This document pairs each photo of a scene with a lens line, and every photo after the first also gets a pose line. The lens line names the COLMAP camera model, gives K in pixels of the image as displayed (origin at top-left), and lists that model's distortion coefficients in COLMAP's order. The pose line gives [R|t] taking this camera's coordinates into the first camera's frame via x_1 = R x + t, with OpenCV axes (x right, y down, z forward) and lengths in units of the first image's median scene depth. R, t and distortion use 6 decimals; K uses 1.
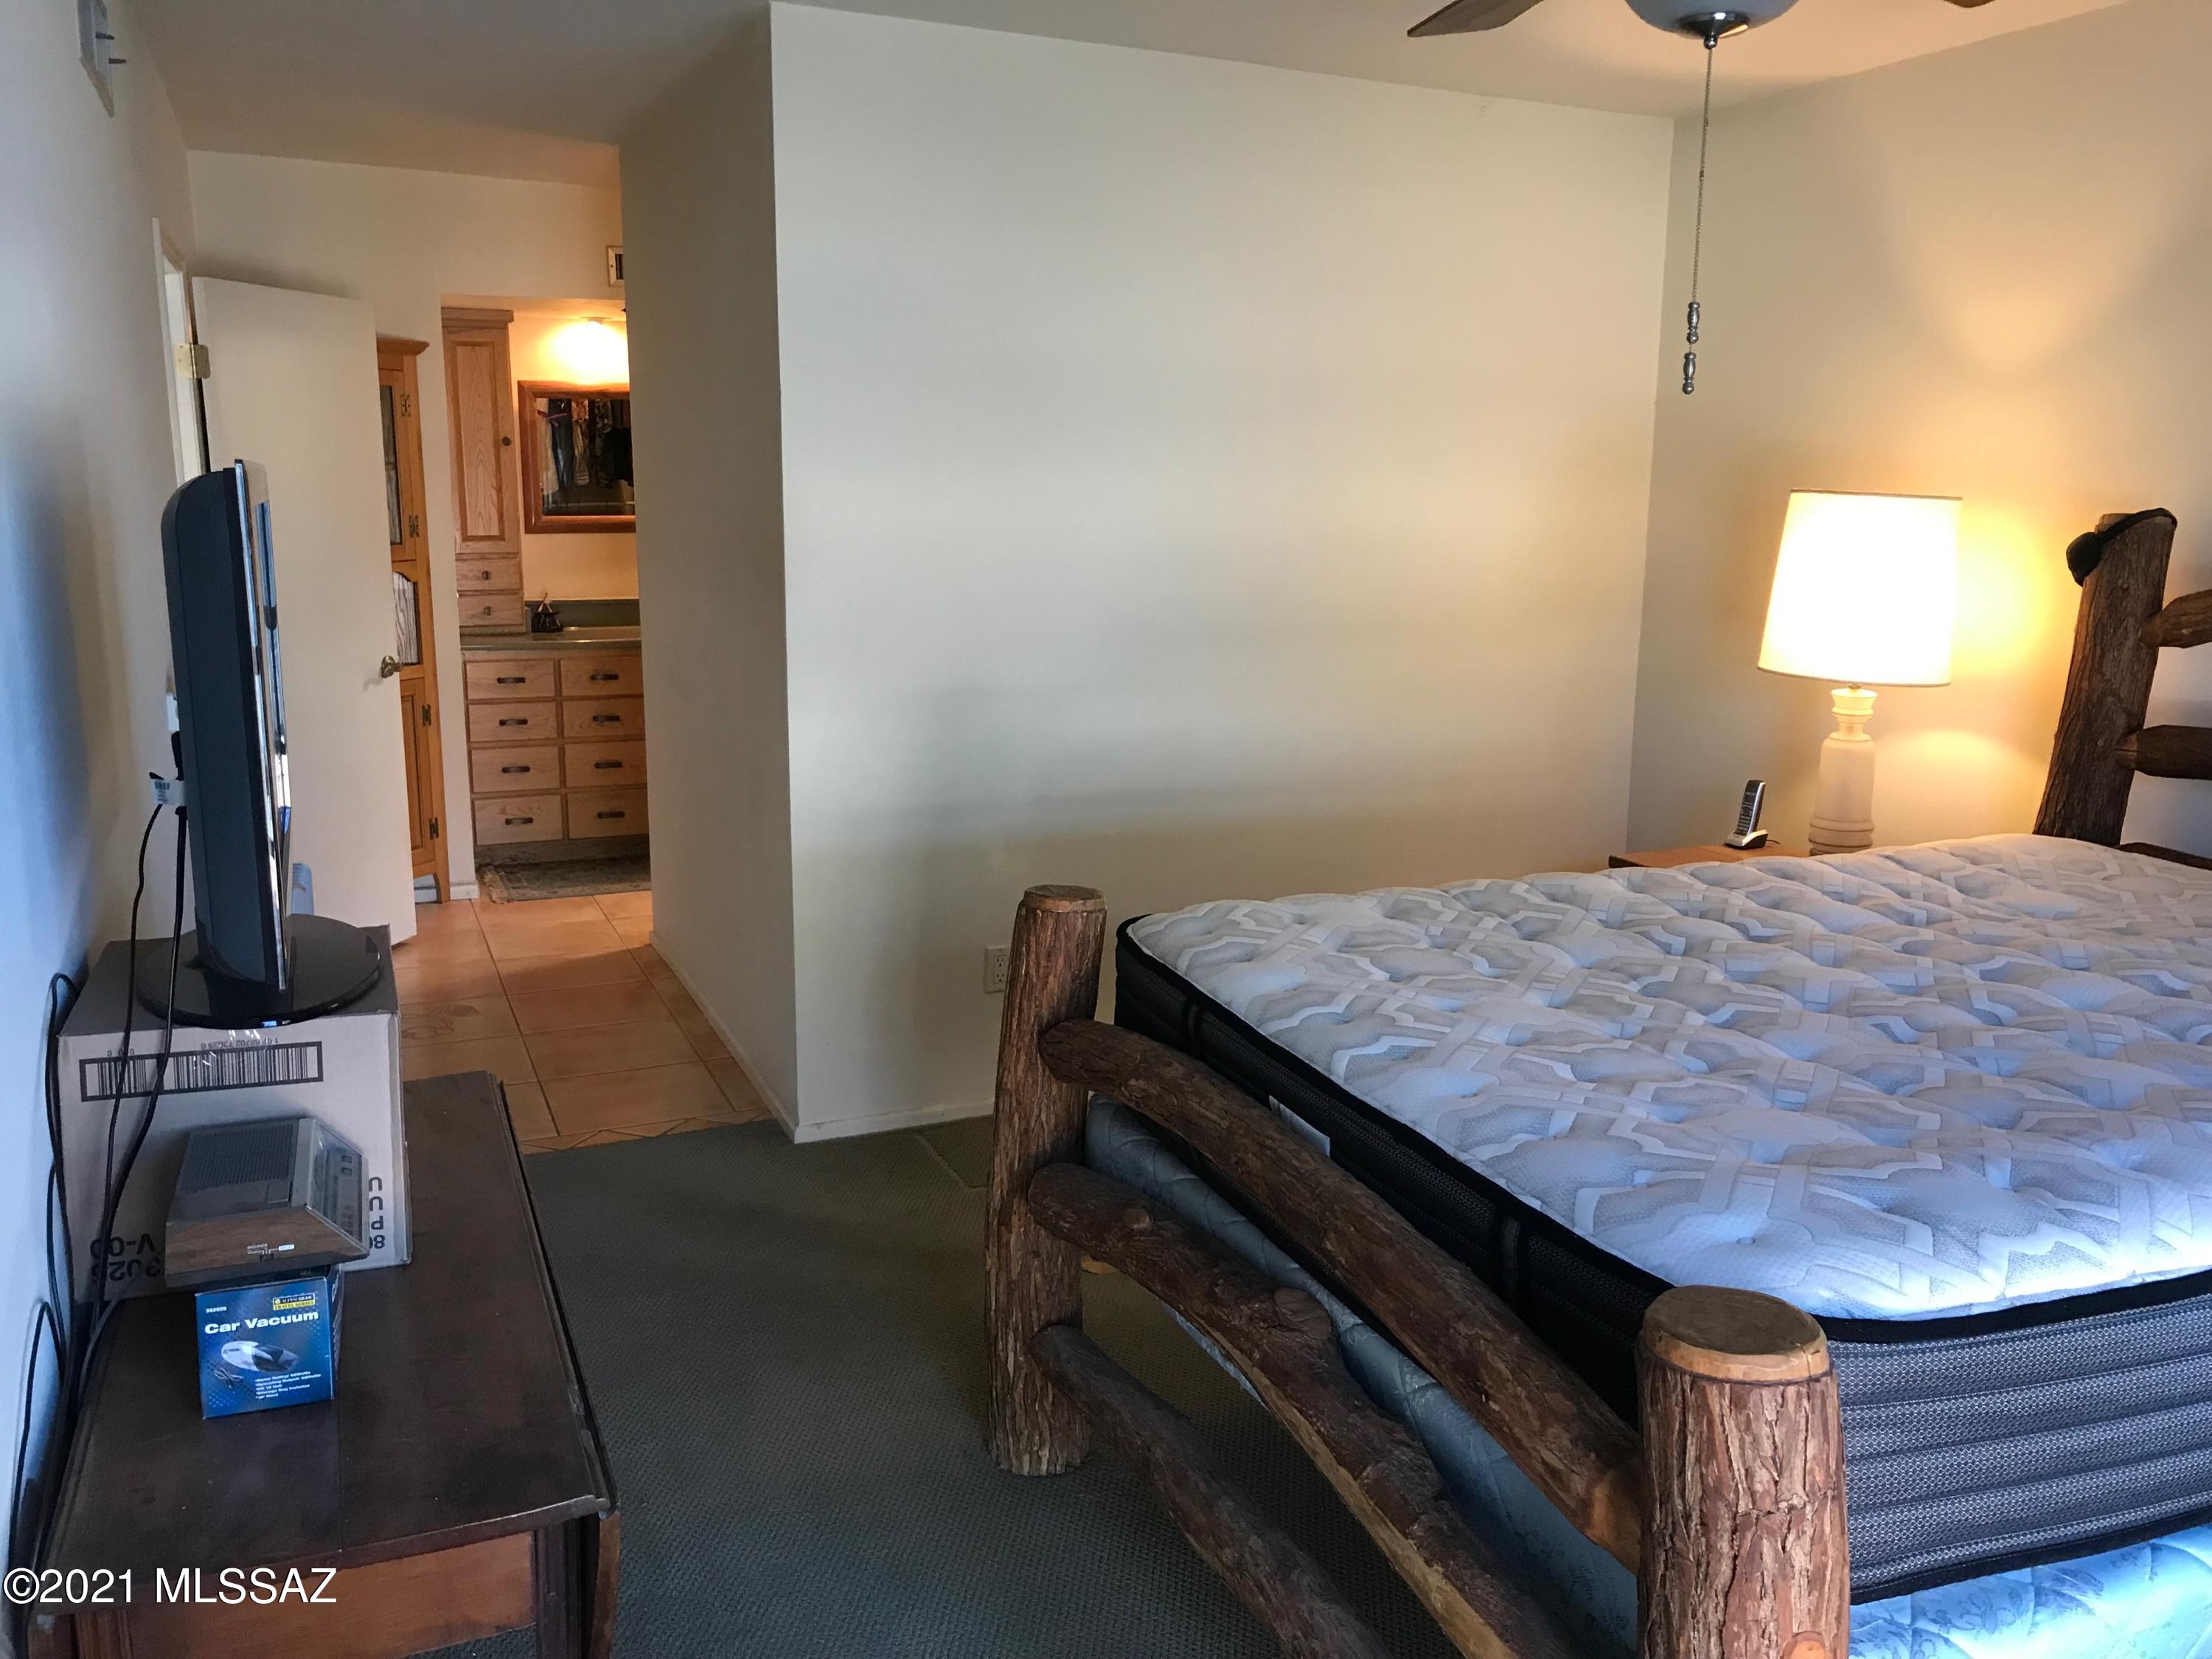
lens RADIAL K [[1799.9, 0, 1097.3], [0, 1799.9, 819.9], [0, 0, 1]] dist [0.114562, -0.144274]
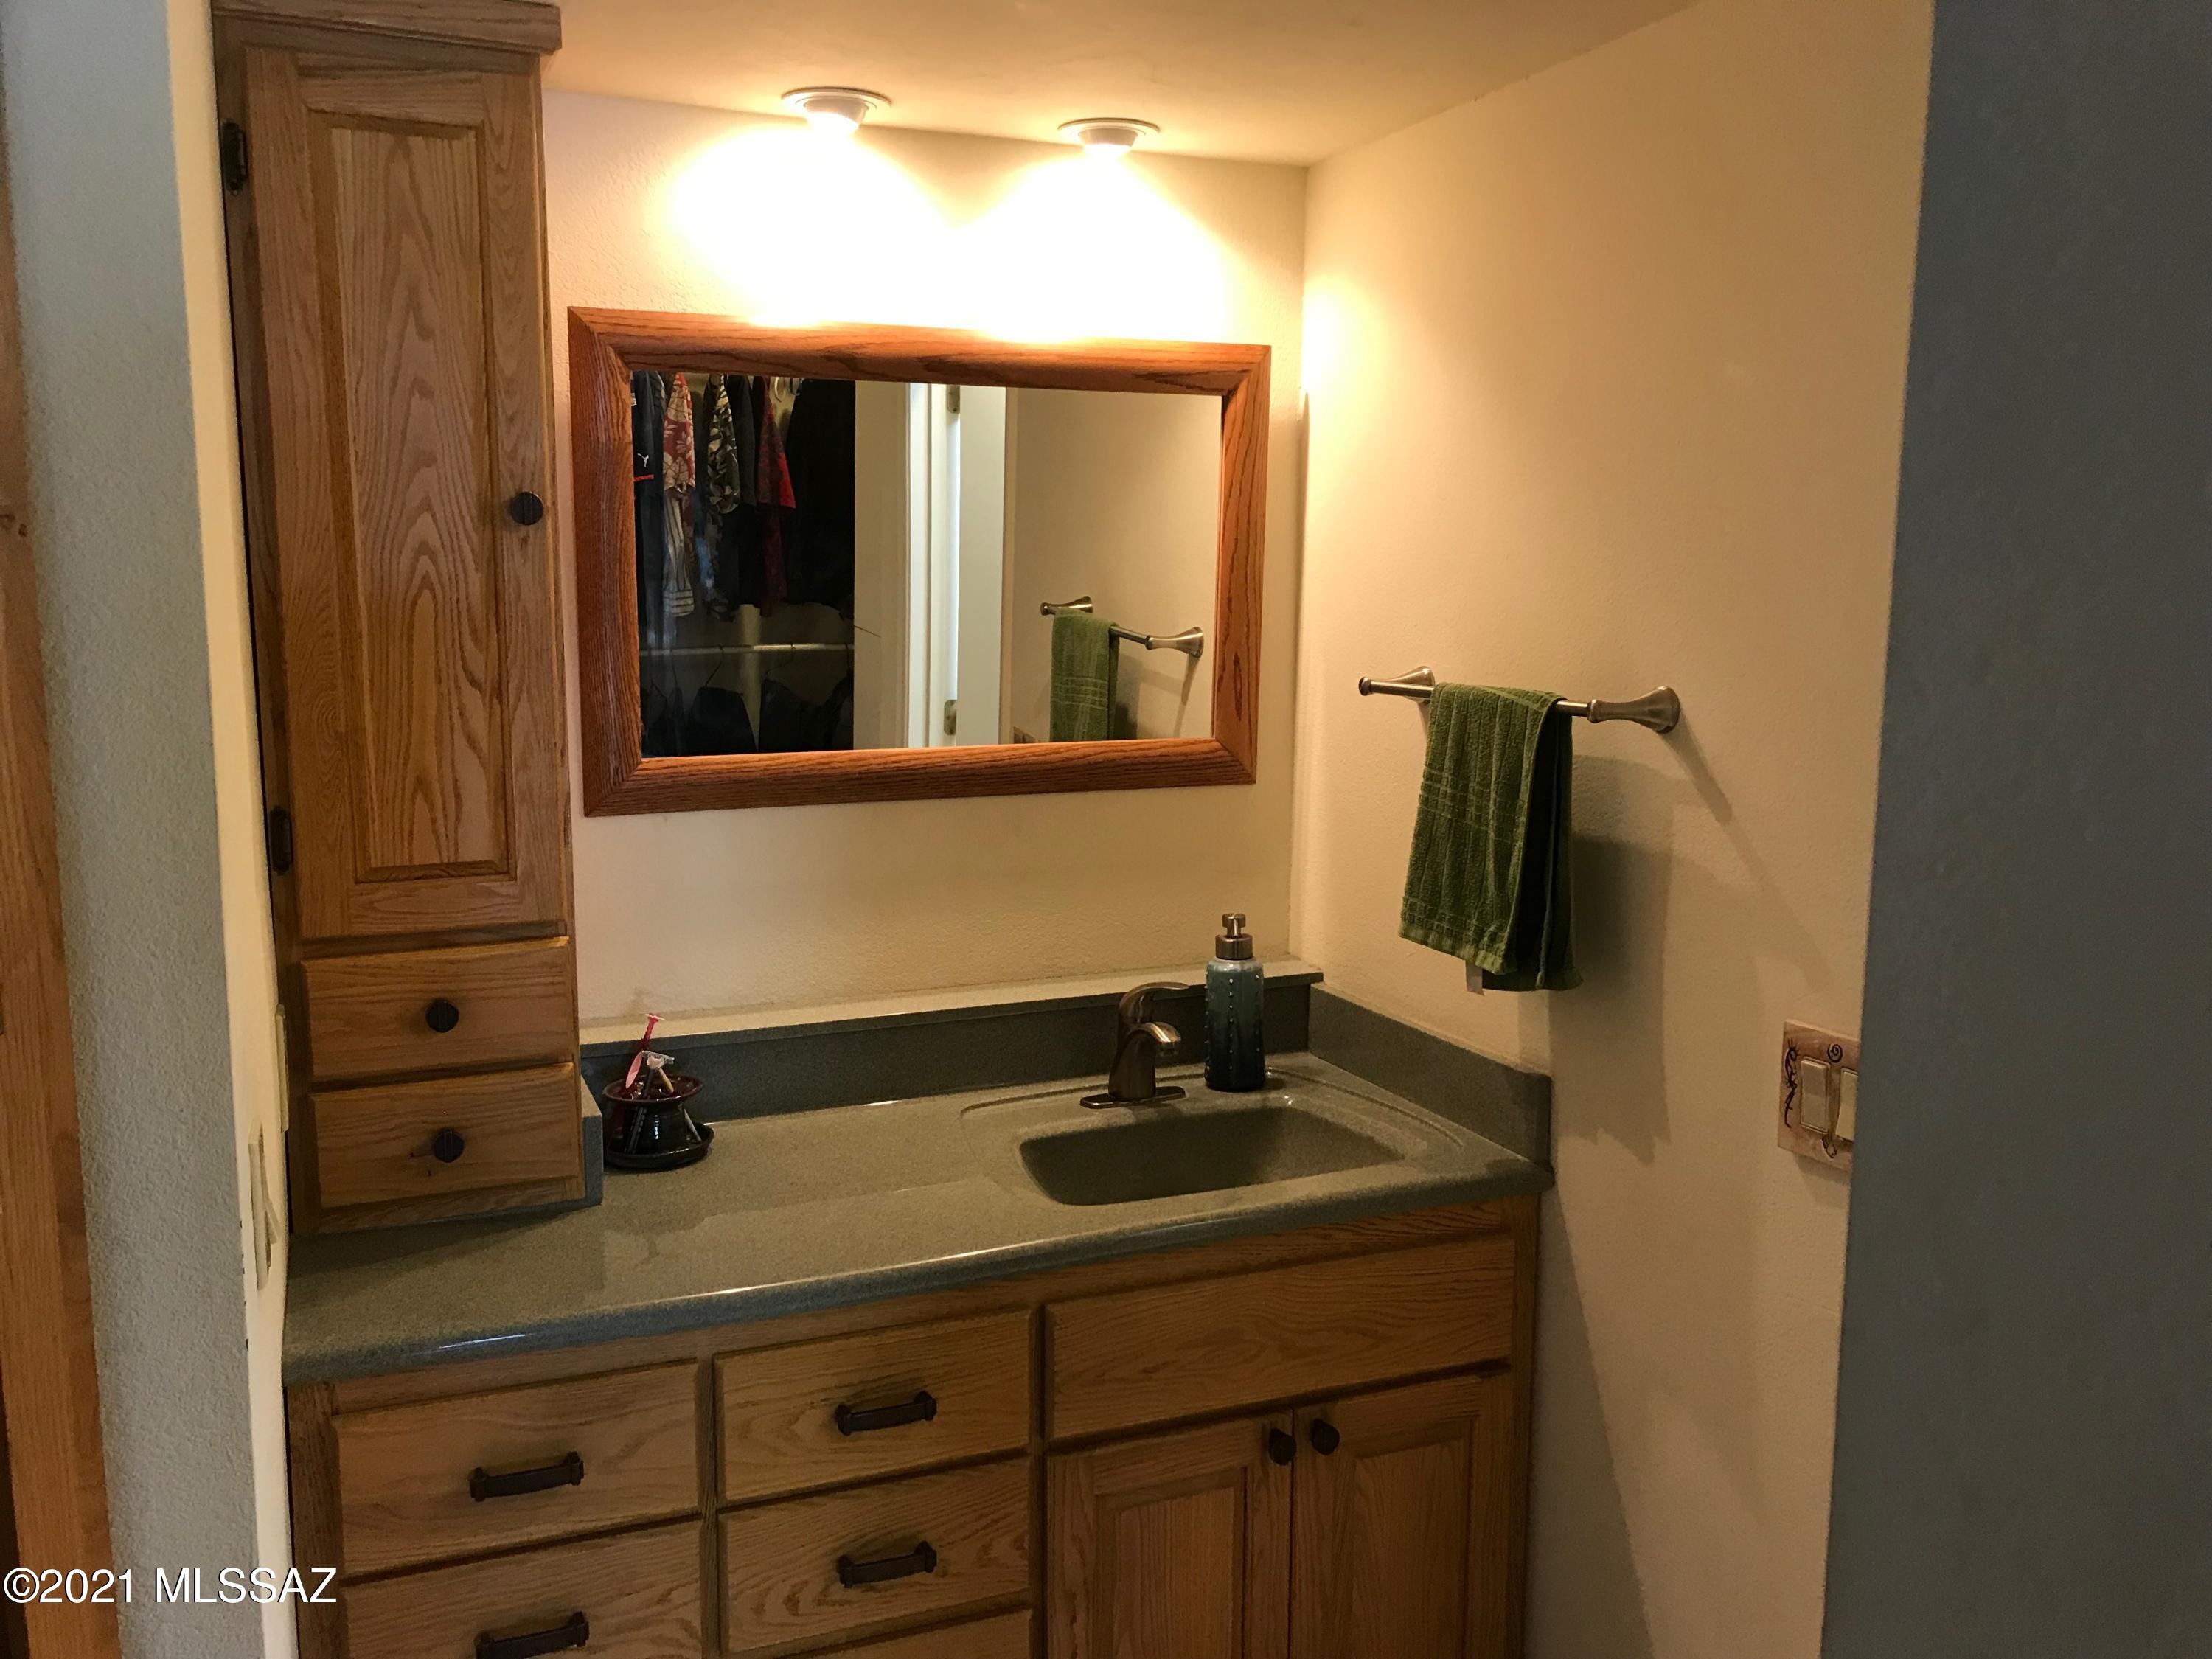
lens RADIAL K [[1799.9, 0, 1097.3], [0, 1799.9, 819.9], [0, 0, 1]] dist [0.114562, -0.144274]
pose [[0.999912, -0.007967, -0.010629, -0.233442], [0.007407, 0.998635, -0.051711, -0.145378], [0.011026, 0.051628, 0.998606, 0.723696]]
